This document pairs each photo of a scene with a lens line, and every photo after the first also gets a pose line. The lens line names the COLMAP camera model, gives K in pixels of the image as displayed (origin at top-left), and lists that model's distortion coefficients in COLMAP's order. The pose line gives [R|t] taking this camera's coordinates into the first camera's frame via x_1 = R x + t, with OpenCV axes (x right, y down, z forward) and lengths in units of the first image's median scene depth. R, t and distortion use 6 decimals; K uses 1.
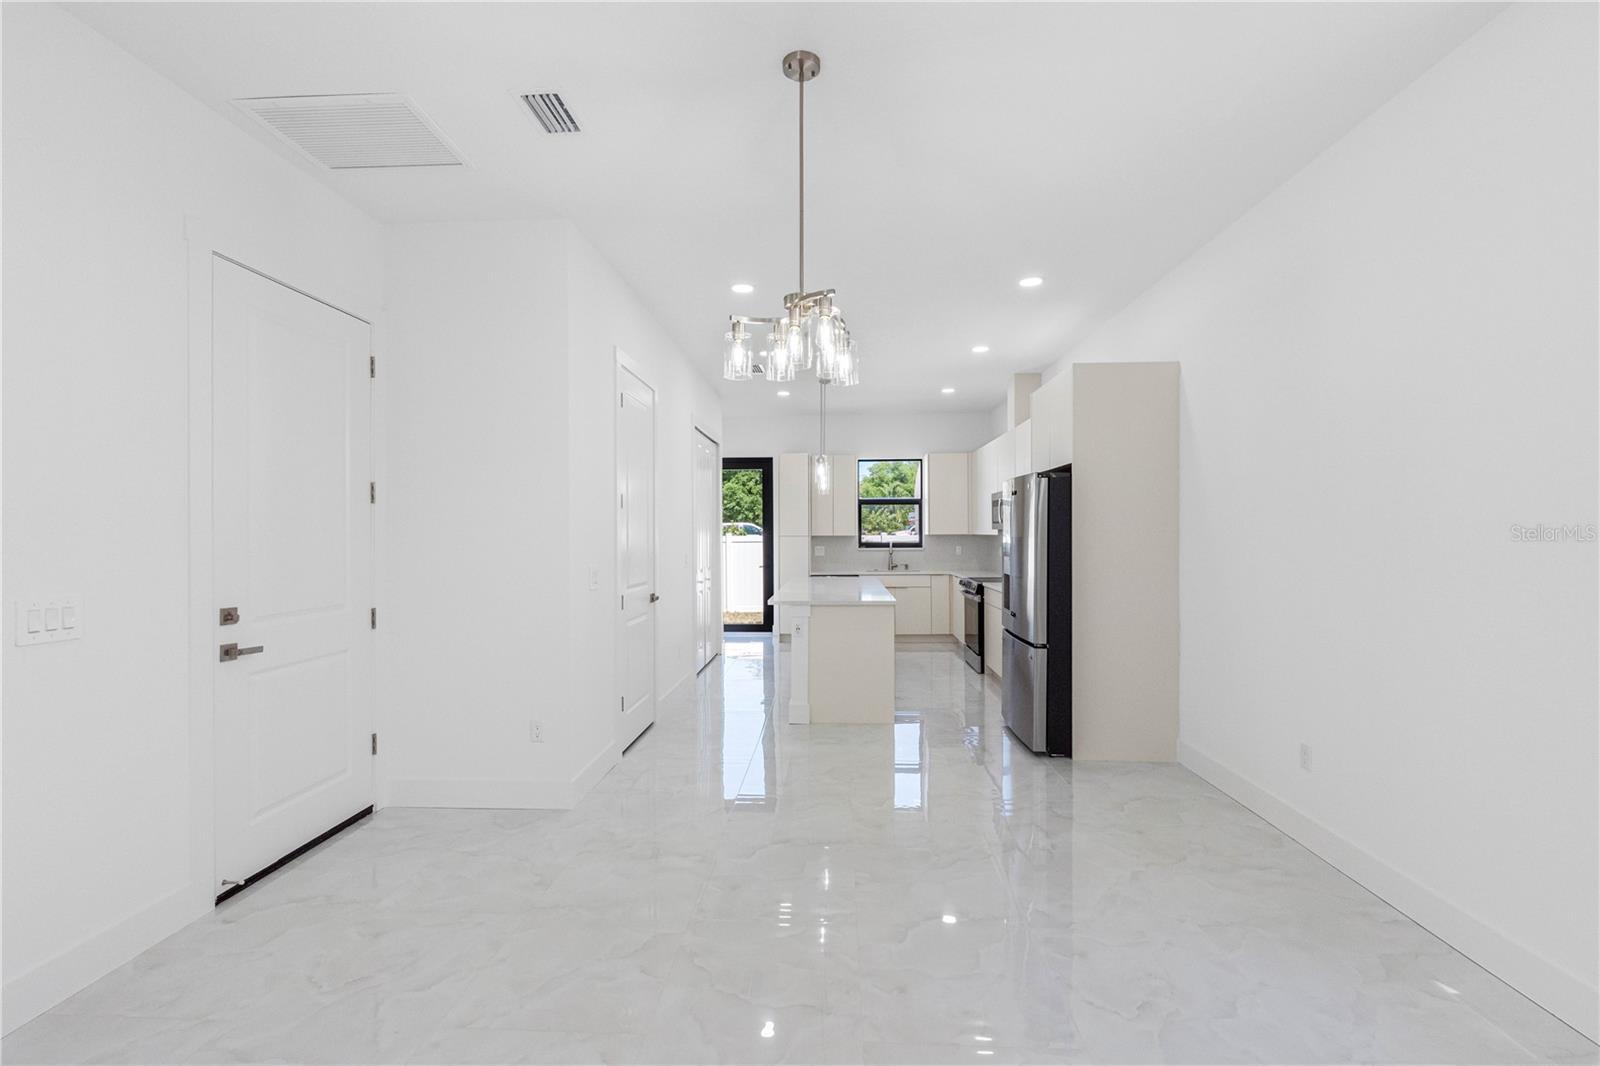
lens RADIAL K [[712.0, 0, 797.6], [0, 712.0, 527.7], [0, 0, 1]] dist [0.015549, -0.000100]
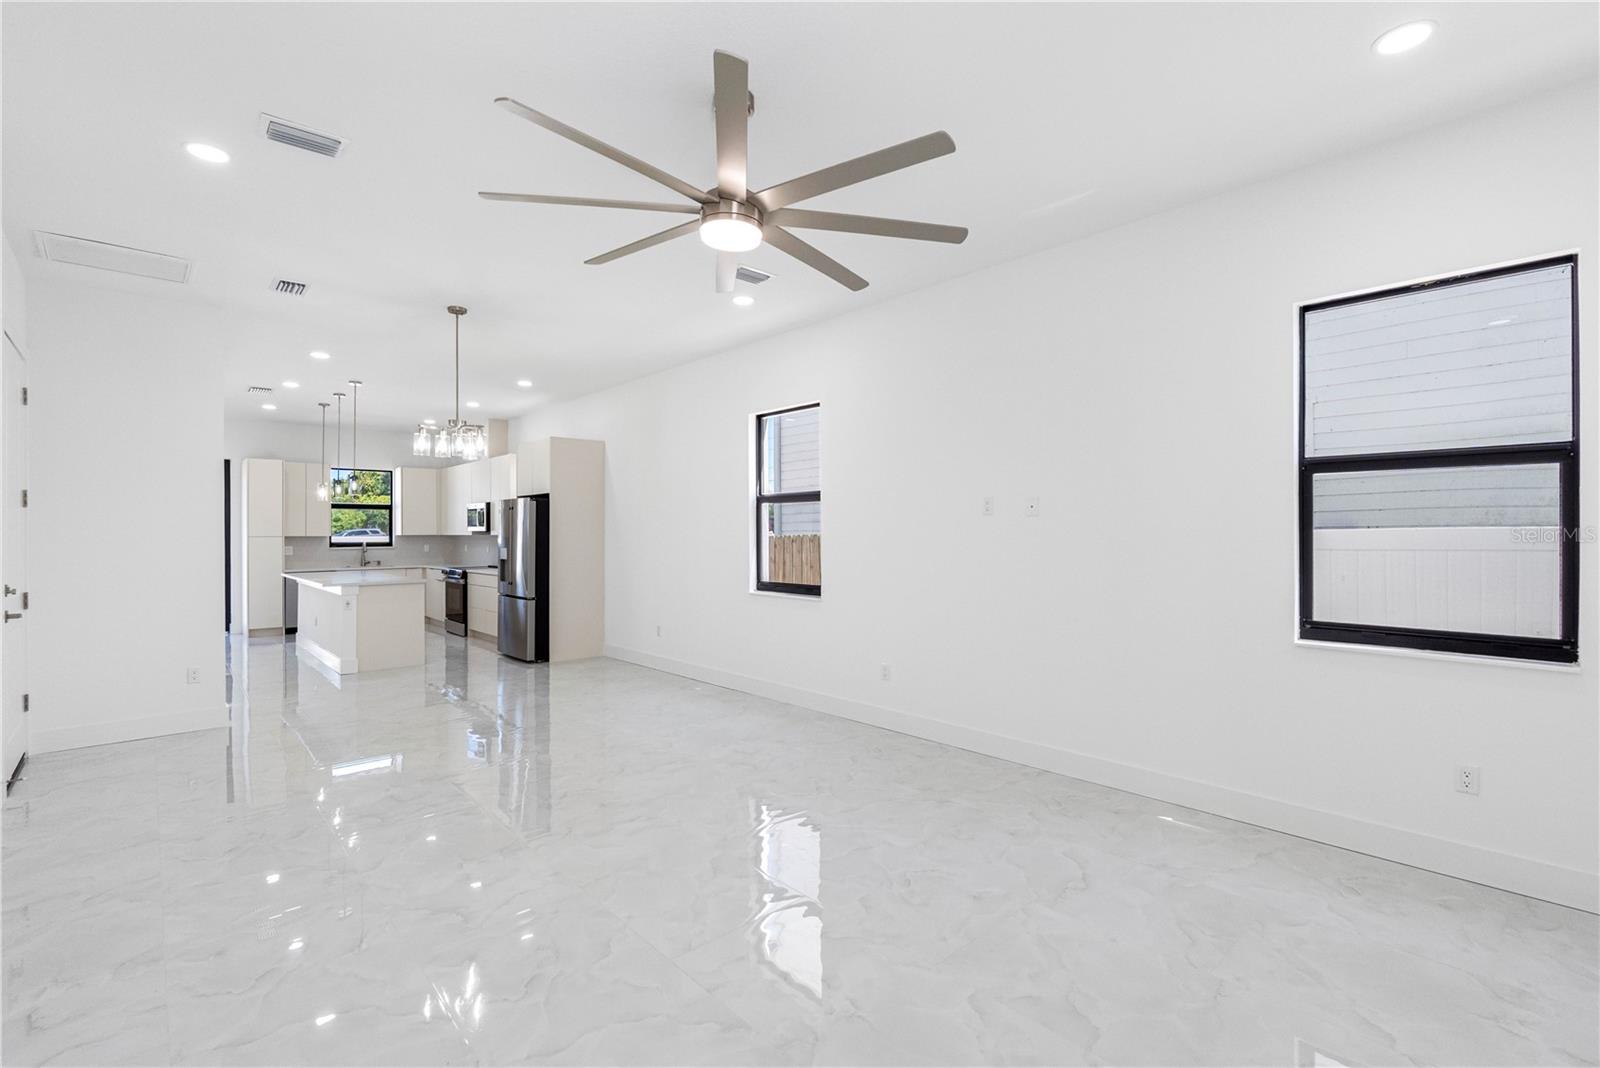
lens RADIAL K [[712.0, 0, 797.6], [0, 712.0, 528.7], [0, 0, 1]] dist [0.015549, -0.000100]
pose [[0.694077, 0.005577, 0.719879, -0.250563], [-0.003638, 0.999984, -0.004239, 0.001398], [-0.719892, 0.000323, 0.694086, -0.360237]]
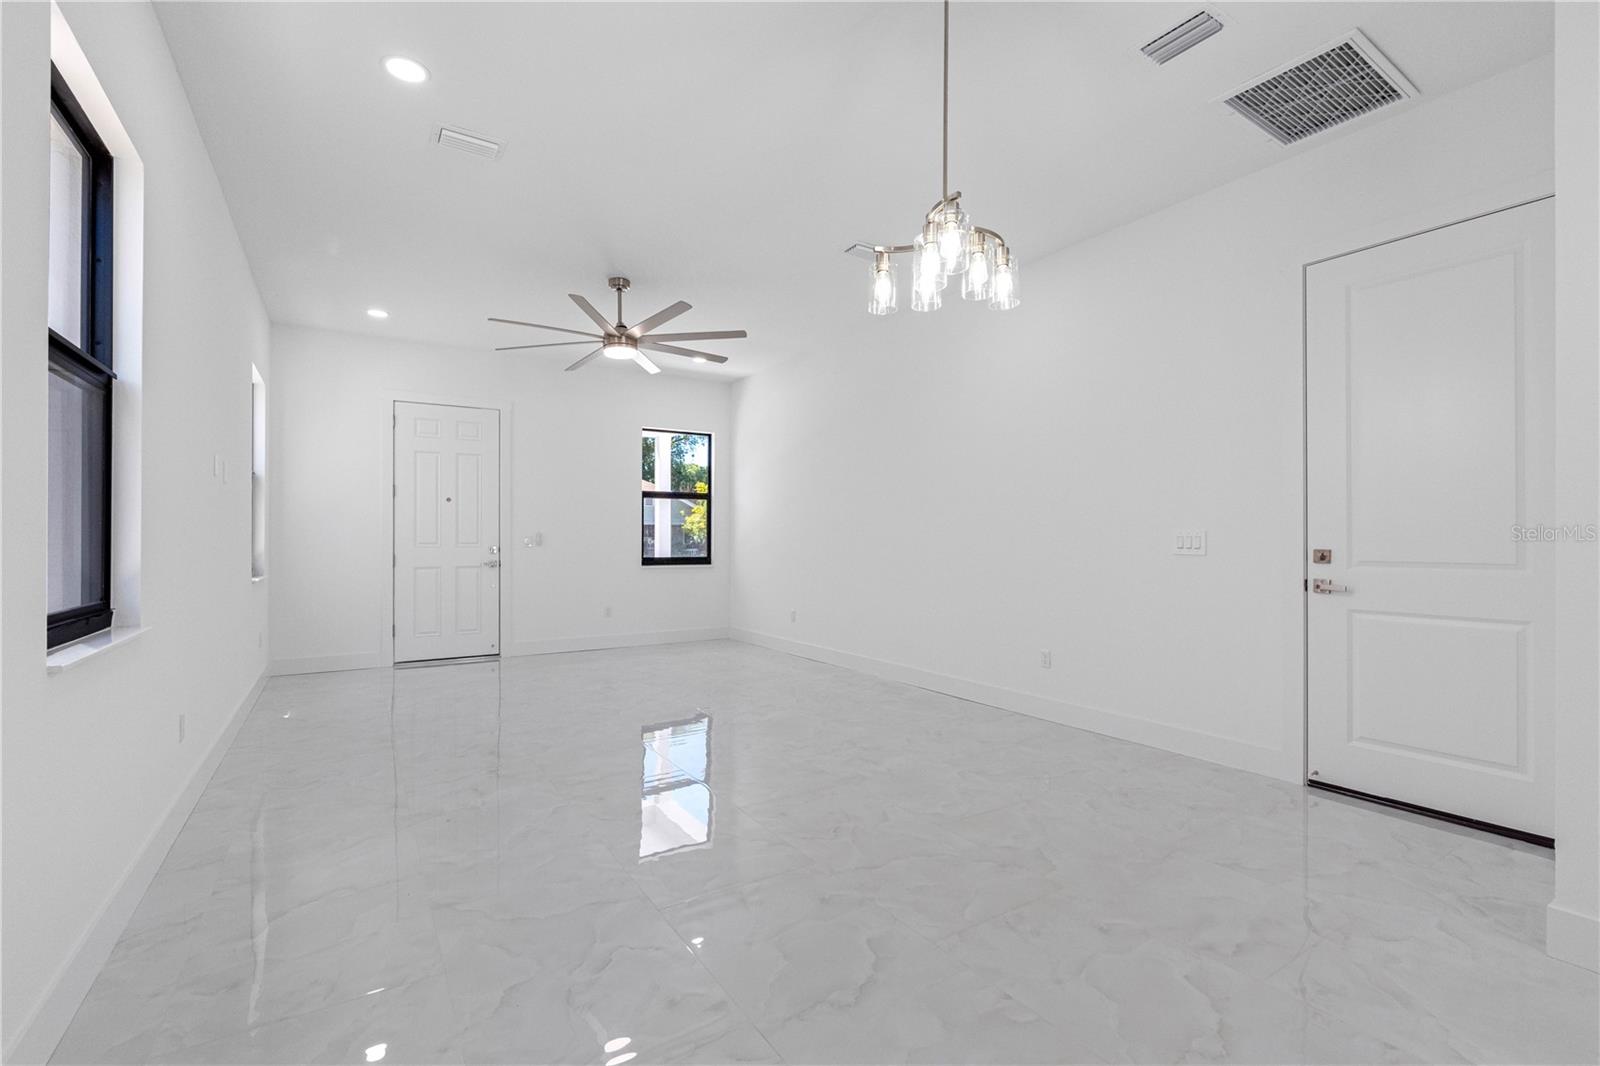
lens RADIAL K [[712.0, 0, 797.6], [0, 712.0, 527.7], [0, 0, 1]] dist [0.015549, -0.000100]
pose [[-0.807746, -0.007640, -0.589481, 0.216557], [0.005193, 0.999785, -0.020074, 0.032304], [0.589508, -0.019276, -0.807533, 0.497744]]
